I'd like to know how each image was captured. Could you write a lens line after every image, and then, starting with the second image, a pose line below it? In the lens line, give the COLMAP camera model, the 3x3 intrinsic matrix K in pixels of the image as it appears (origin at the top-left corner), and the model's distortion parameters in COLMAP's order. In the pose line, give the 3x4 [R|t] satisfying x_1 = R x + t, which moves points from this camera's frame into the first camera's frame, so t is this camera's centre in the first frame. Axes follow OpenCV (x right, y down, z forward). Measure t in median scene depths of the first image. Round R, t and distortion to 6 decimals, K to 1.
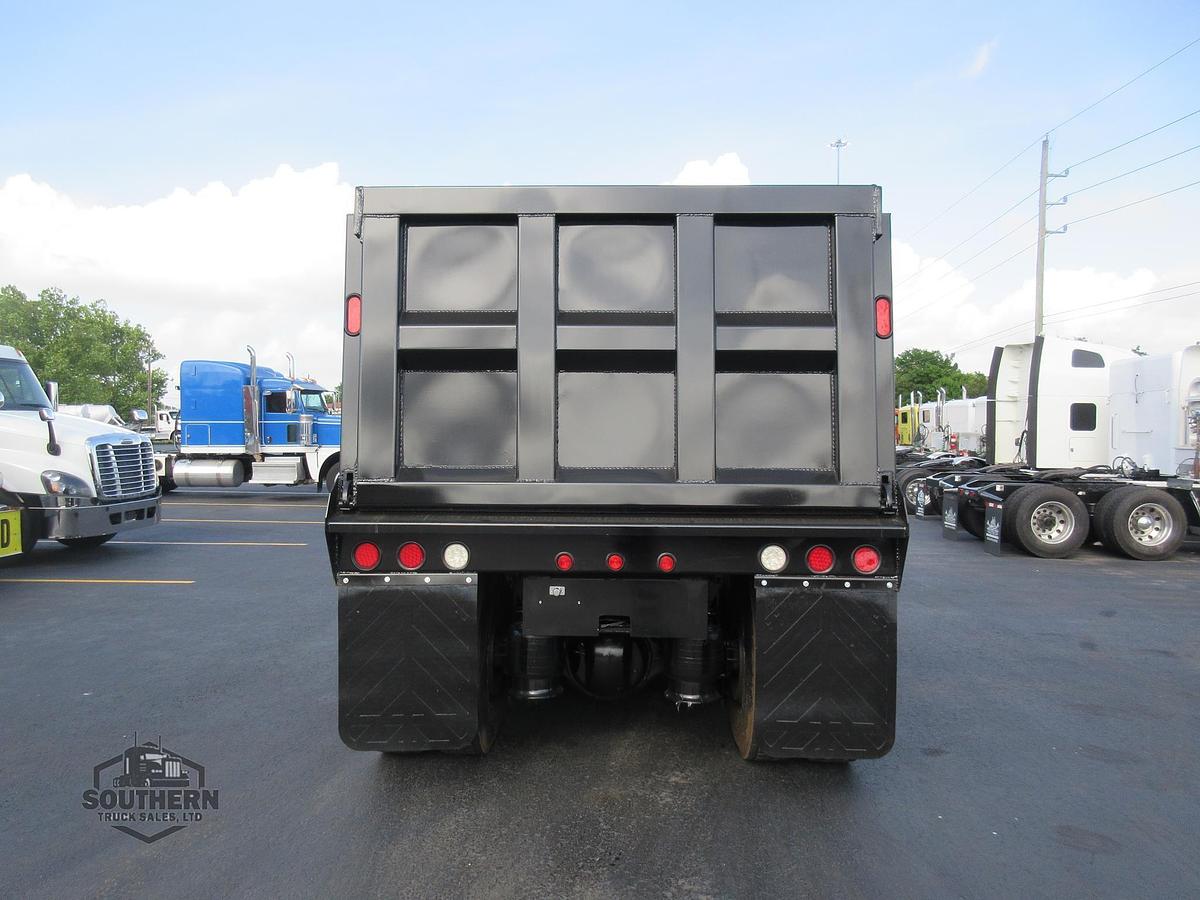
lens RADIAL K [[917.2, 0, 600.0], [0, 917.2, 450.0], [0, 0, 1]] dist [0.006418, 0.008854]
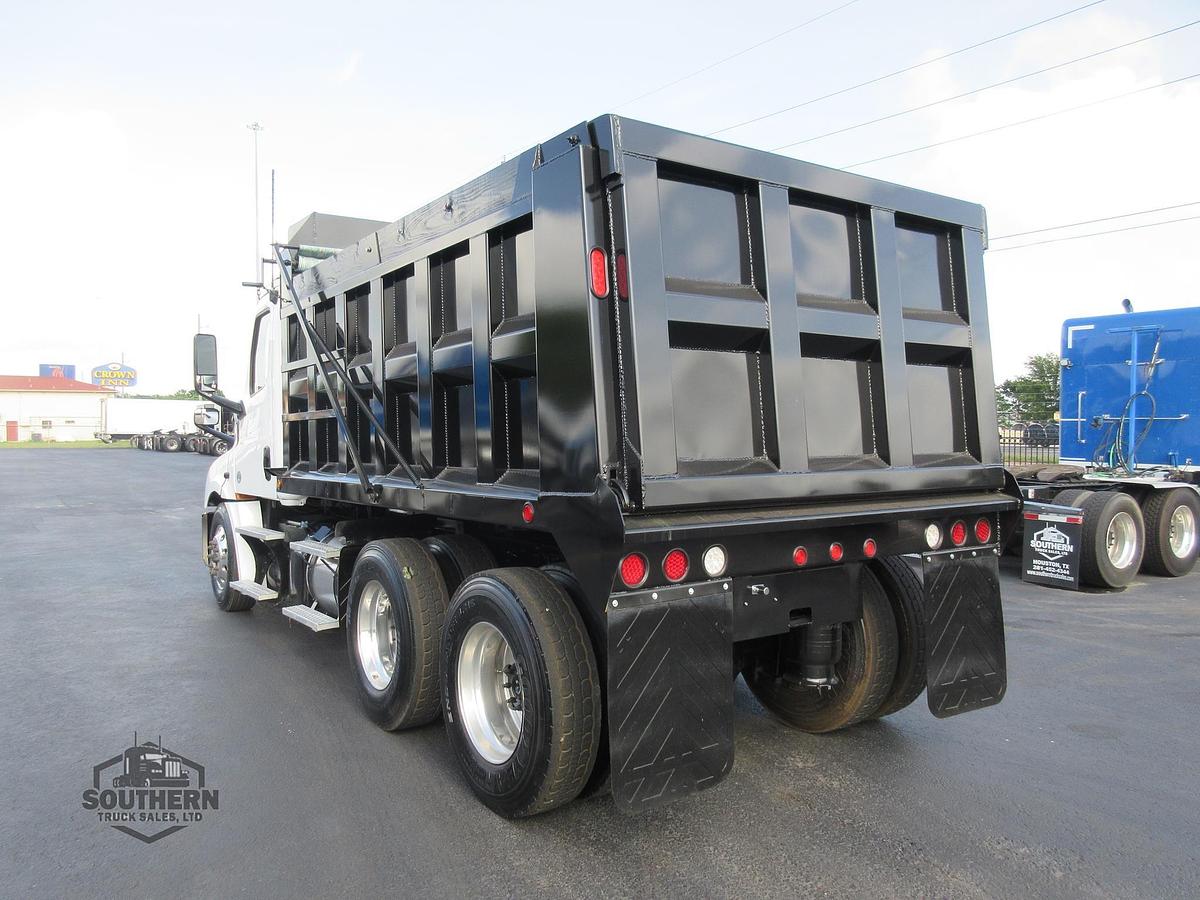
lens RADIAL K [[917.6, 0, 600.0], [0, 917.6, 450.0], [0, 0, 1]] dist [0.004666, -0.003460]
pose [[0.790770, -0.017871, 0.611853, -0.778178], [0.011548, 0.999831, 0.014278, -0.003582], [-0.612005, -0.004225, 0.790843, 0.376427]]
